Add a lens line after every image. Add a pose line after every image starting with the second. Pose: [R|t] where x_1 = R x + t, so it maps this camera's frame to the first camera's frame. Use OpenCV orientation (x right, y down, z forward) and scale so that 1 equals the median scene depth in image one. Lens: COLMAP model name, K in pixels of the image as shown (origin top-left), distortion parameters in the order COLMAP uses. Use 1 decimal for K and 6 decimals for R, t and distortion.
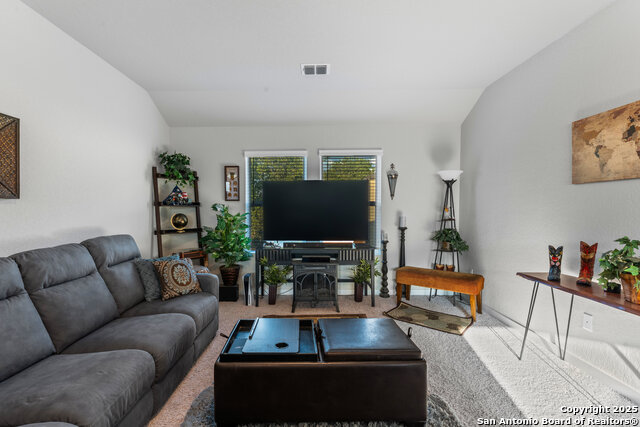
lens RADIAL K [[308.2, 0, 319.2], [0, 308.2, 223.9], [0, 0, 1]] dist [-0.002156, -0.000157]
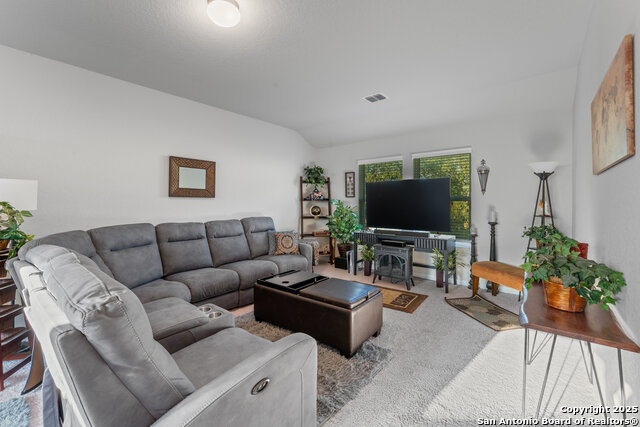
lens RADIAL K [[265.8, 0, 318.6], [0, 265.8, 212.6], [0, 0, 1]] dist [-0.001888, -0.000070]
pose [[0.790201, 0.026539, -0.612273, 0.383893], [-0.034471, 0.999405, -0.001169, 0.000073], [0.611878, 0.022029, 0.790646, -0.030058]]
